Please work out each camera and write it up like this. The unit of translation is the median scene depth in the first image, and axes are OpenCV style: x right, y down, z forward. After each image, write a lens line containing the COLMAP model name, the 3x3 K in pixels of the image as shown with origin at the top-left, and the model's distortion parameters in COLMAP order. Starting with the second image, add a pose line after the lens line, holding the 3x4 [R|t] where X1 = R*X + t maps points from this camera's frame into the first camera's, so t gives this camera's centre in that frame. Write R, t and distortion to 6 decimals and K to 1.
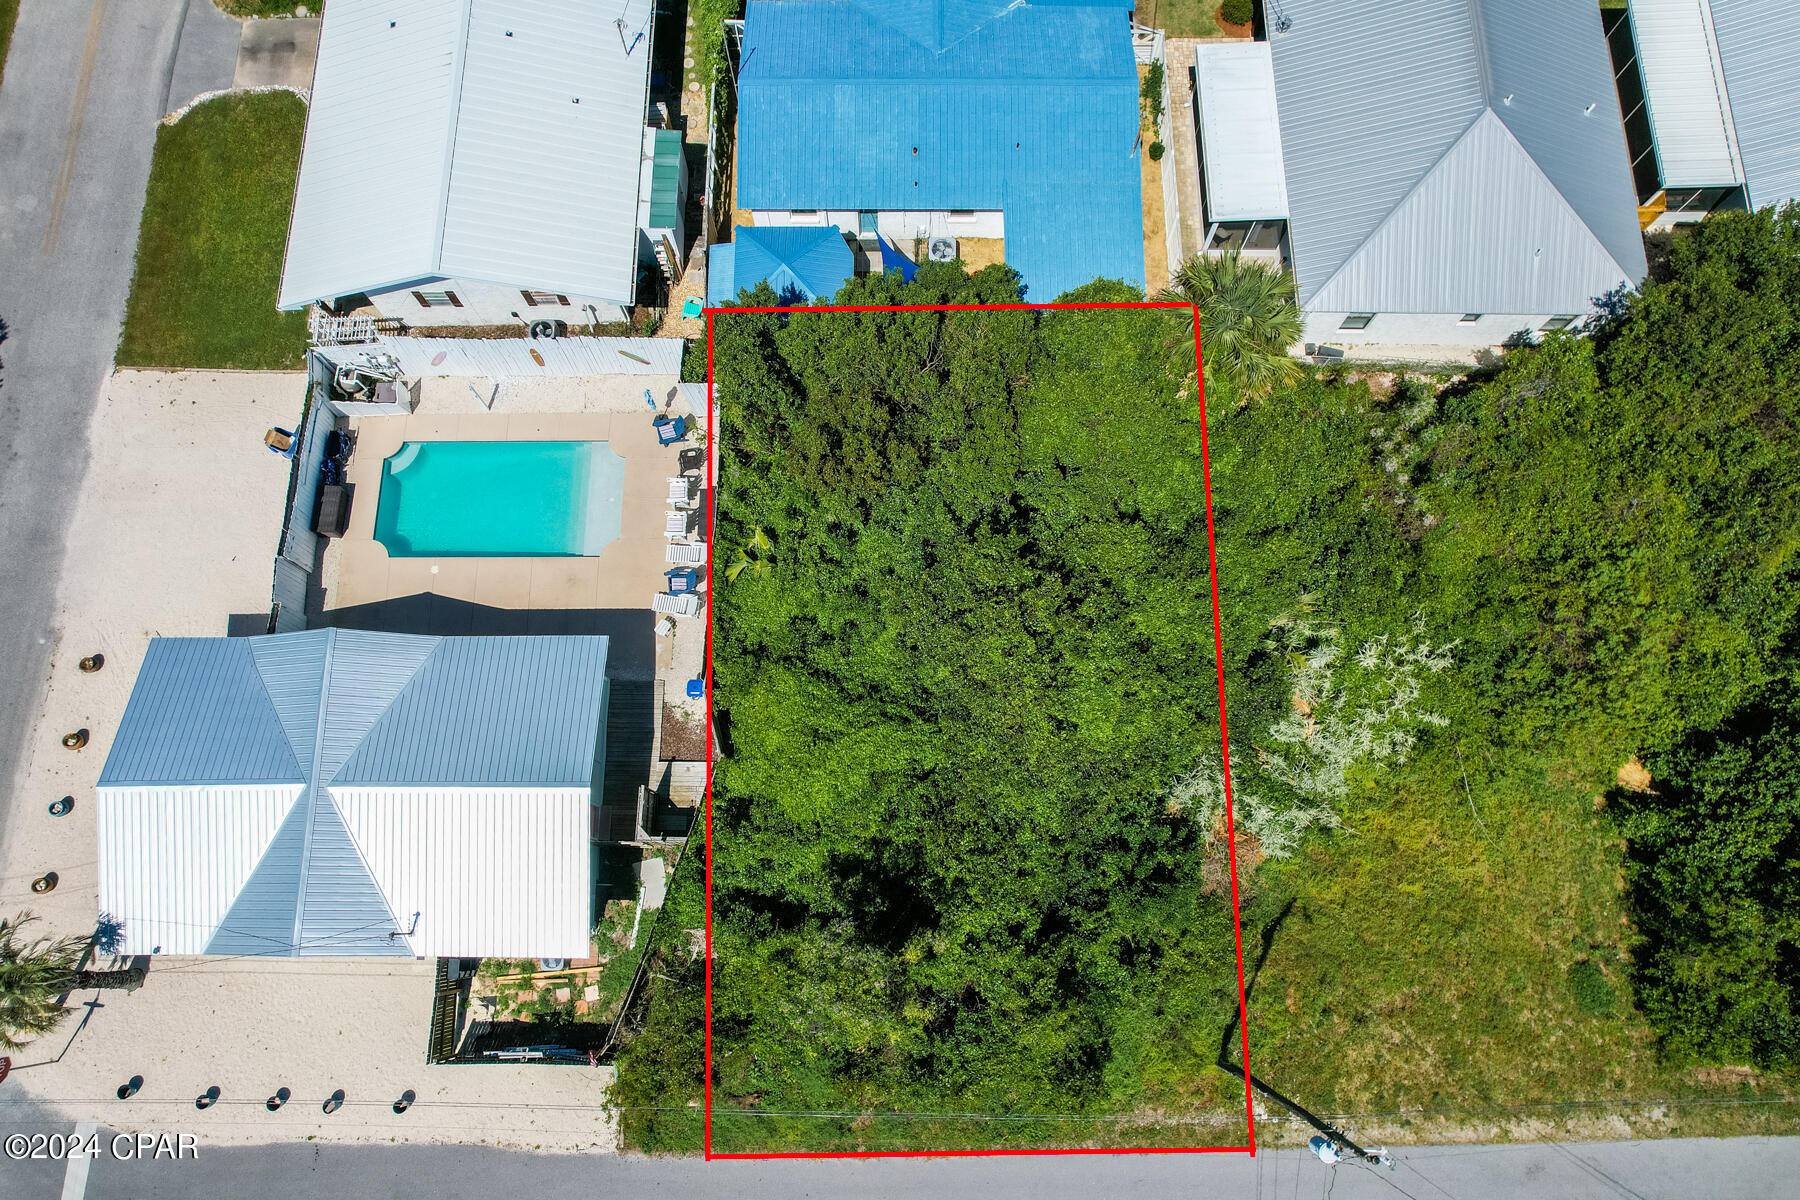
lens RADIAL K [[1192.0, 0, 910.4], [0, 1192.0, 616.6], [0, 0, 1]] dist [-0.091023, 0.087041]
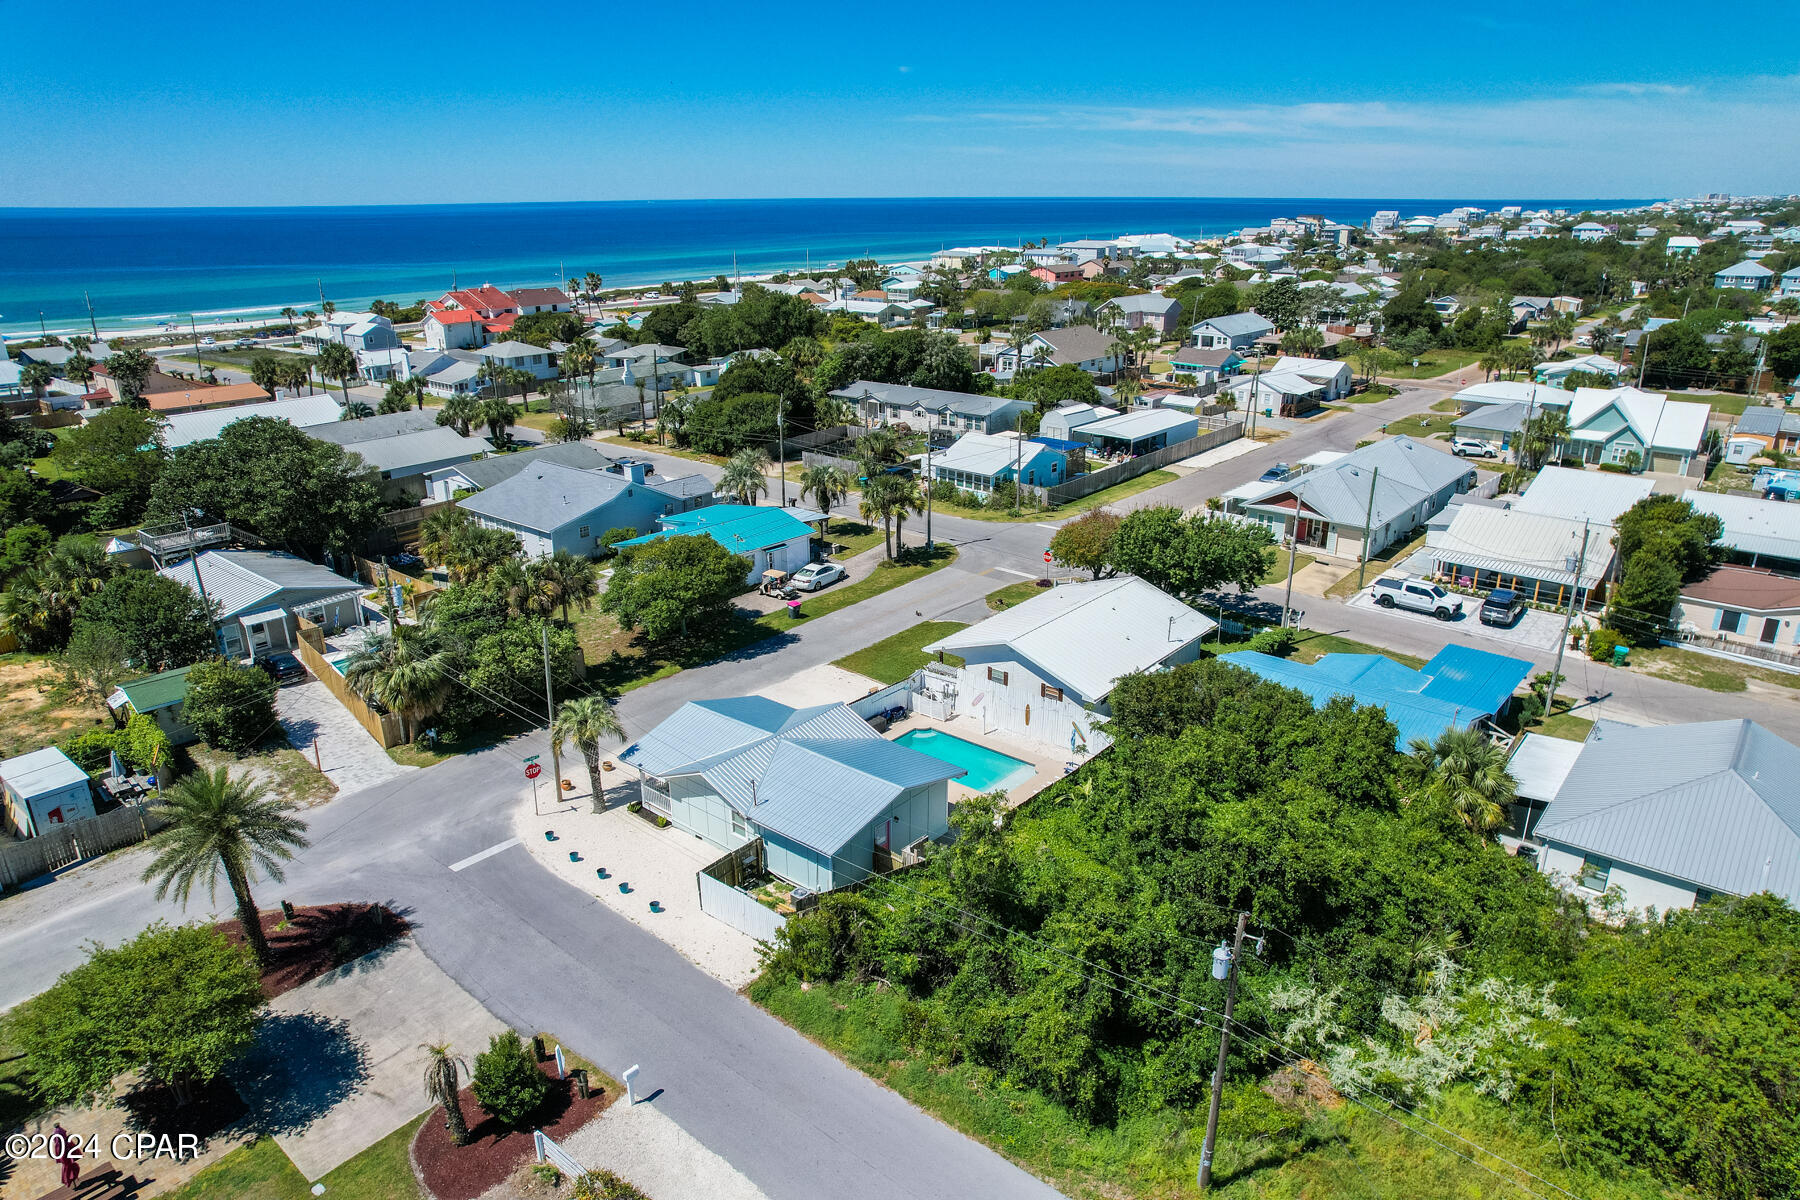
lens RADIAL K [[1150.2, 0, 909.1], [0, 1150.2, 613.3], [0, 0, 1]] dist [-0.081257, 0.075080]
pose [[0.767994, 0.217155, -0.602519, 0.535823], [-0.617821, 0.499099, -0.607616, 0.861955], [0.168770, 0.838894, 0.517468, 0.040820]]
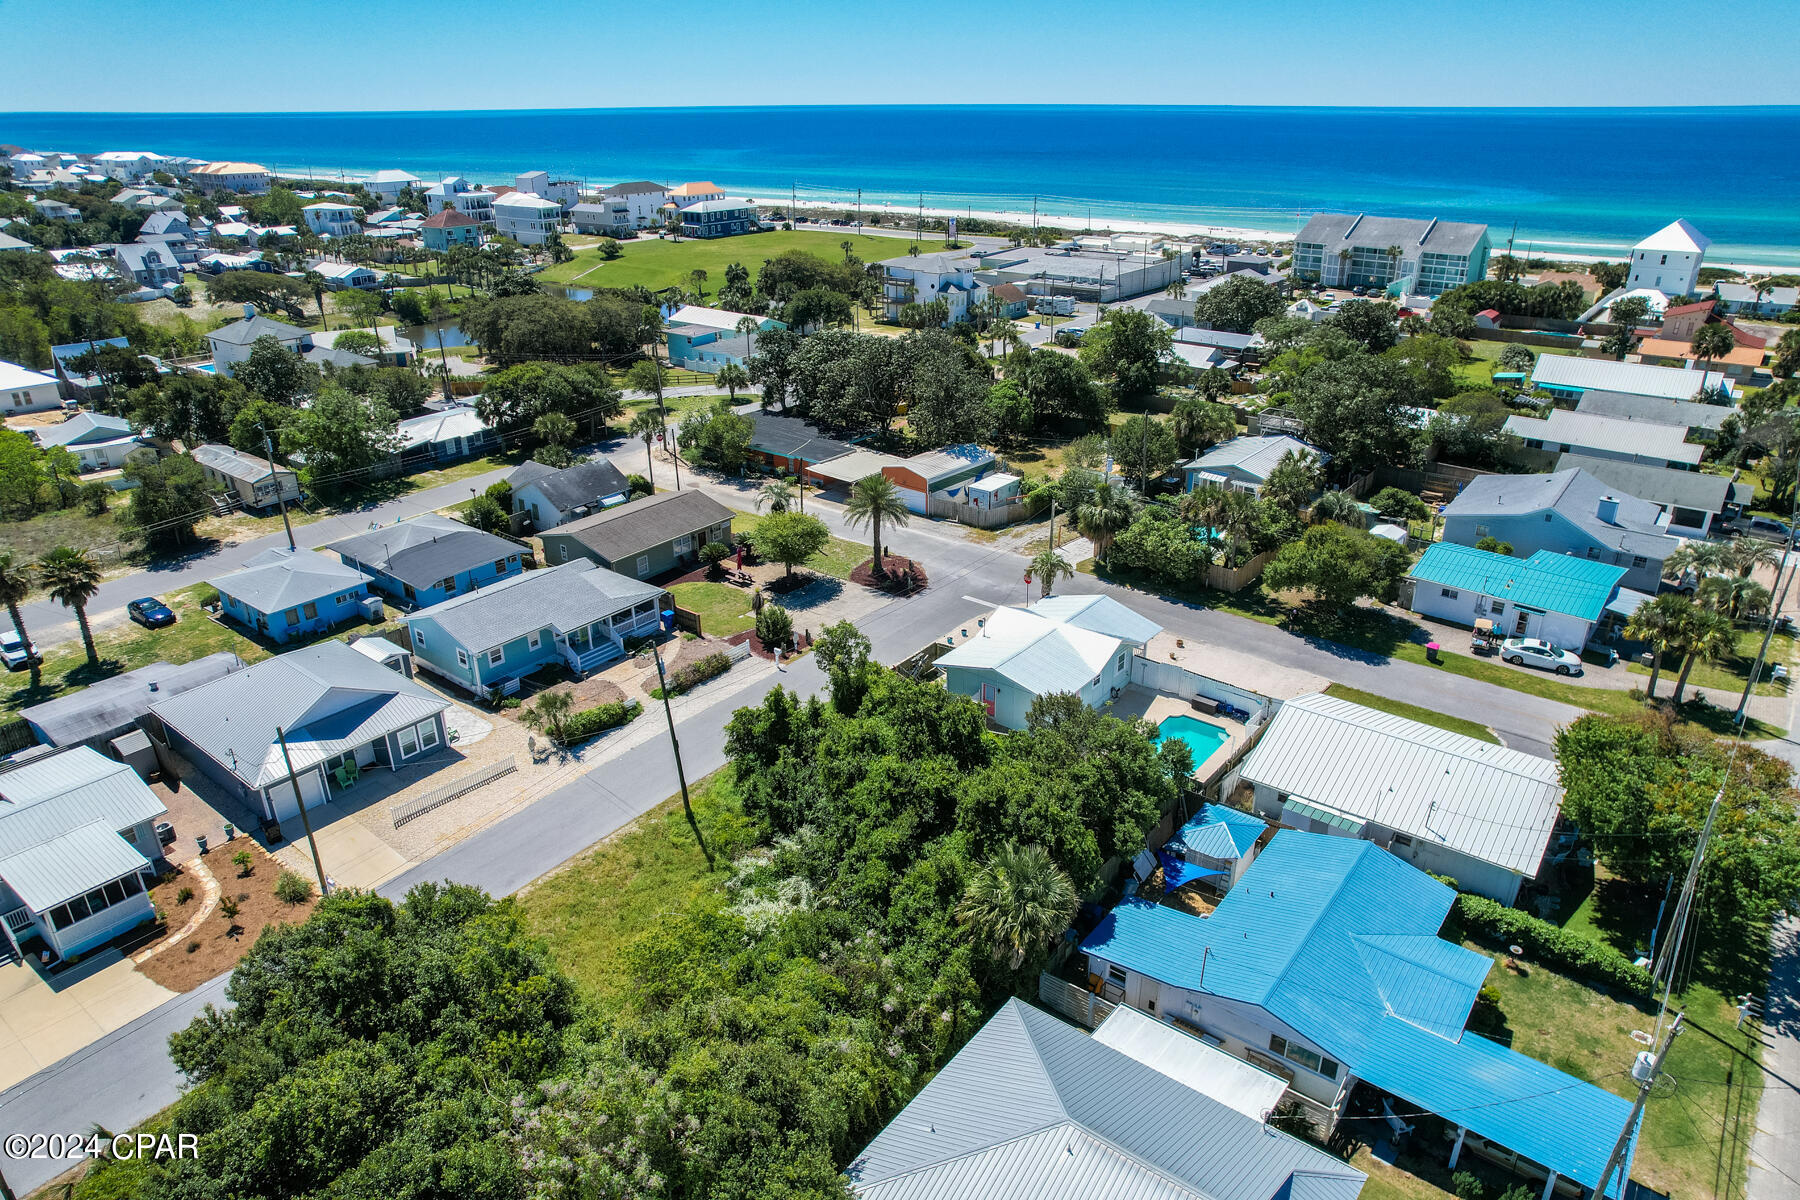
lens RADIAL K [[1150.2, 0, 909.1], [0, 1150.2, 613.3], [0, 0, 1]] dist [-0.081257, 0.075080]
pose [[-0.610671, 0.327947, -0.720786, 1.219308], [-0.764974, -0.009034, 0.643998, -1.019945], [0.204686, 0.944653, 0.256388, 0.307190]]
